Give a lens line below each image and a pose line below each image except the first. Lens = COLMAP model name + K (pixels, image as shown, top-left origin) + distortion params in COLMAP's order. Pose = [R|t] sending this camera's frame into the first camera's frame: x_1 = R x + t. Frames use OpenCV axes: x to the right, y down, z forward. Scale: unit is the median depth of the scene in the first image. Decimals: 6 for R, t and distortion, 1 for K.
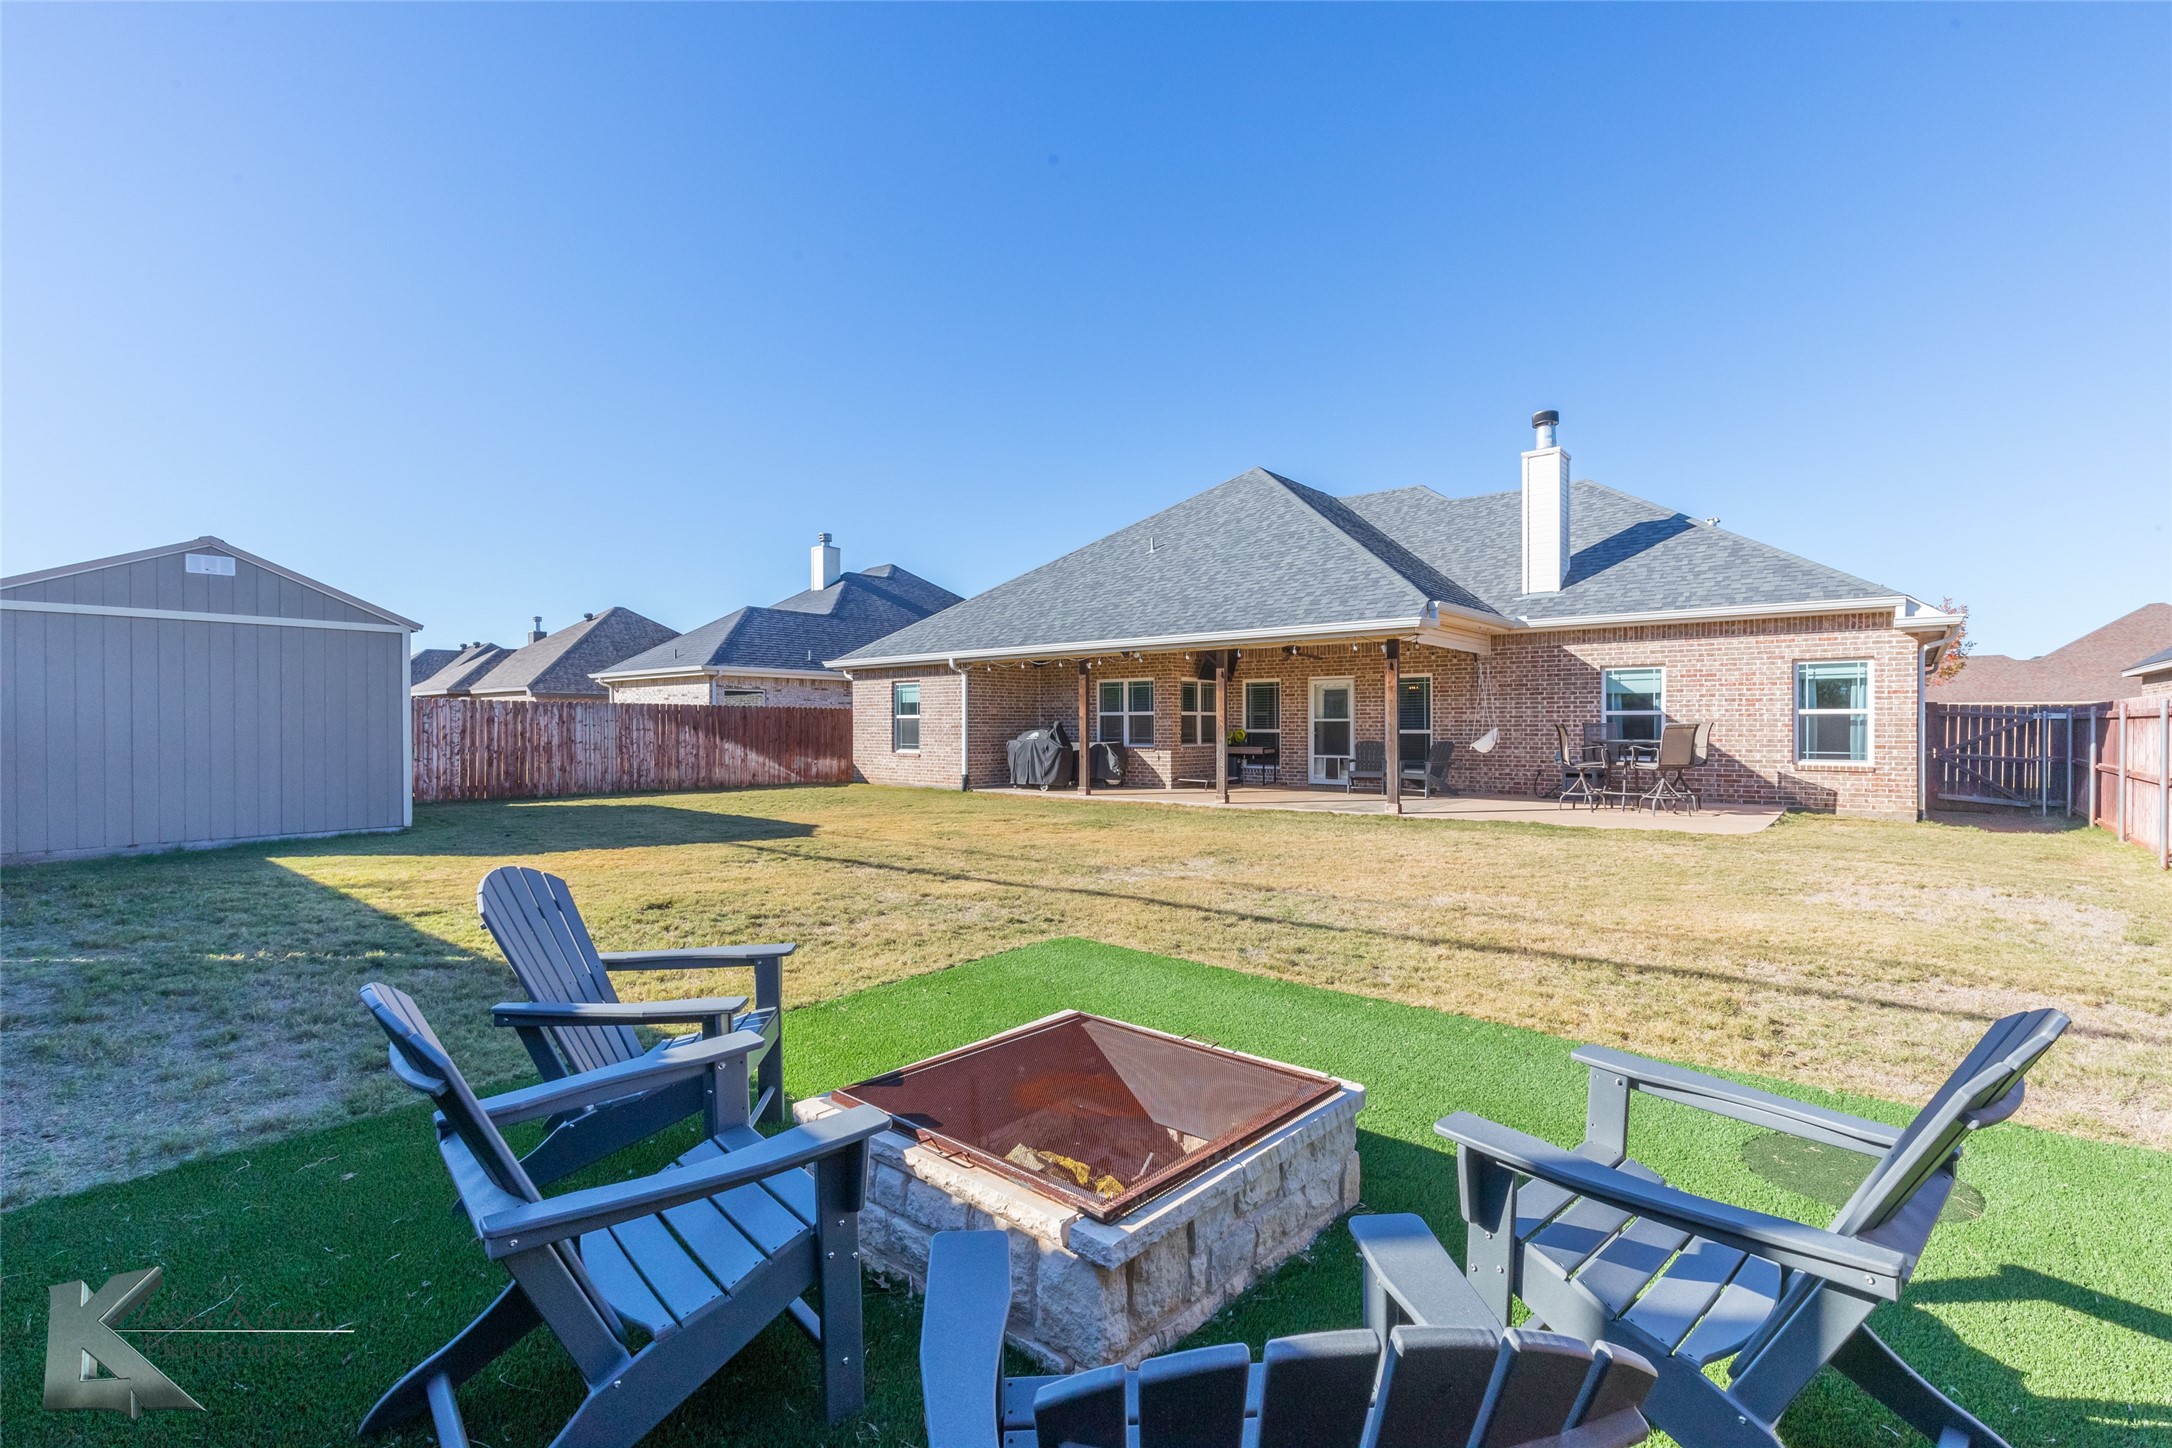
lens RADIAL K [[1000.1, 0, 1084.2], [0, 1000.1, 725.3], [0, 0, 1]] dist [0.002209, -0.000078]
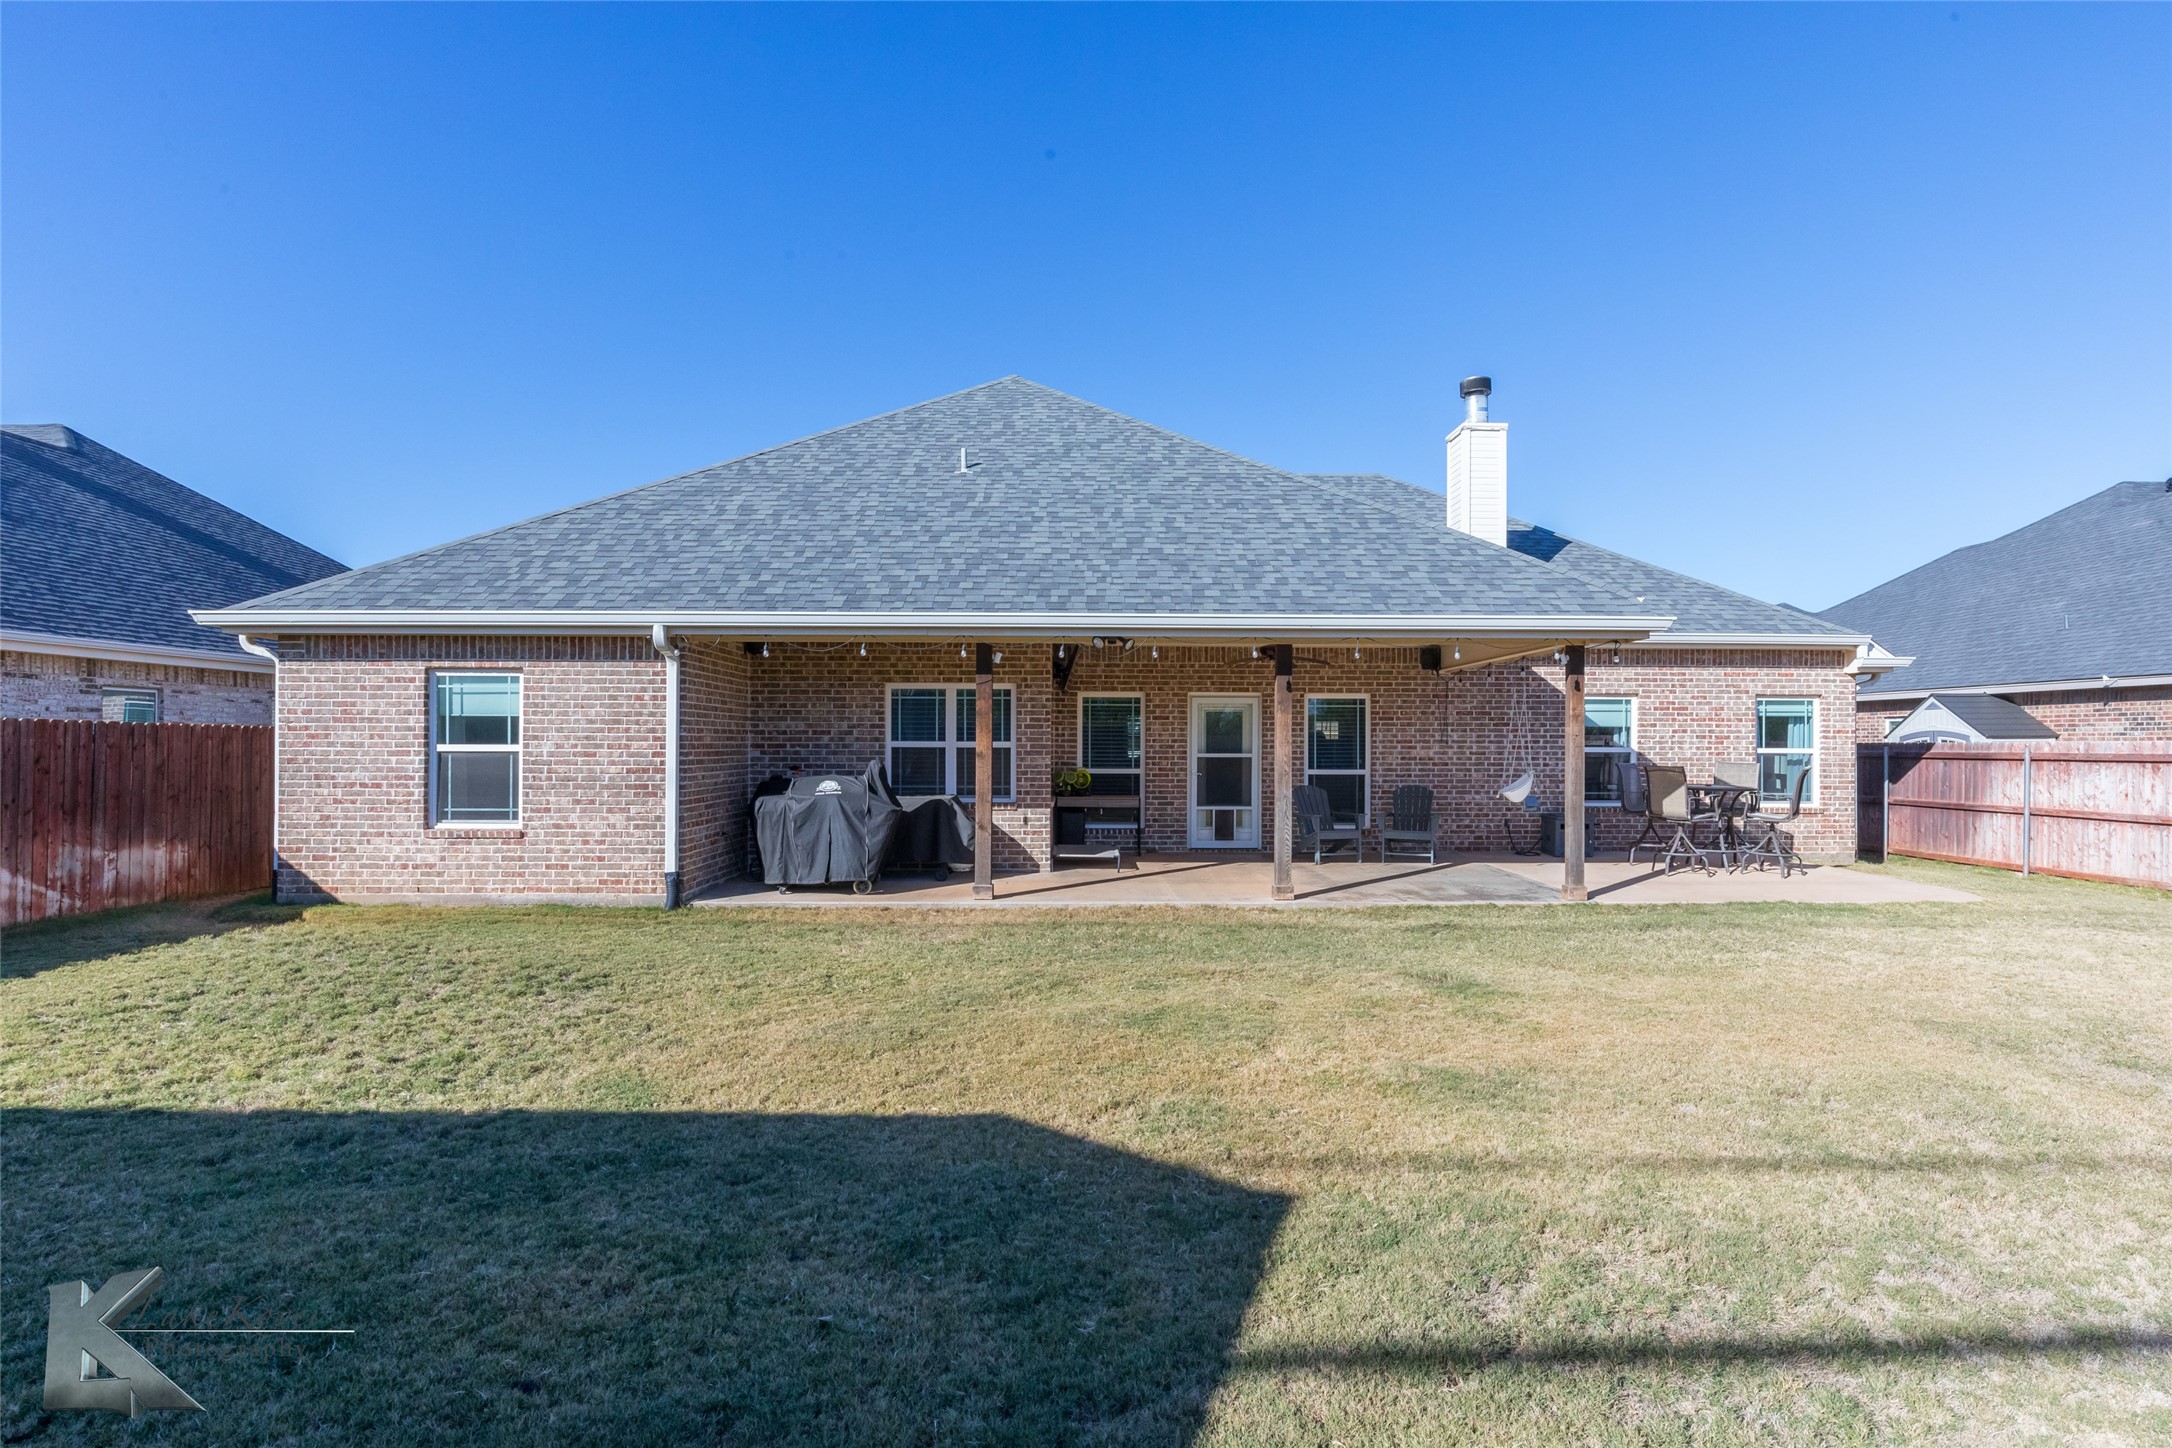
lens RADIAL K [[1088.9, 0, 1086.6], [0, 1088.9, 733.3], [0, 0, 1]] dist [-0.000343, -0.000502]
pose [[0.742721, 0.010015, 0.669526, -0.326102], [-0.004207, 0.999938, -0.010291, -0.012424], [-0.669587, 0.004827, 0.742718, 0.493884]]
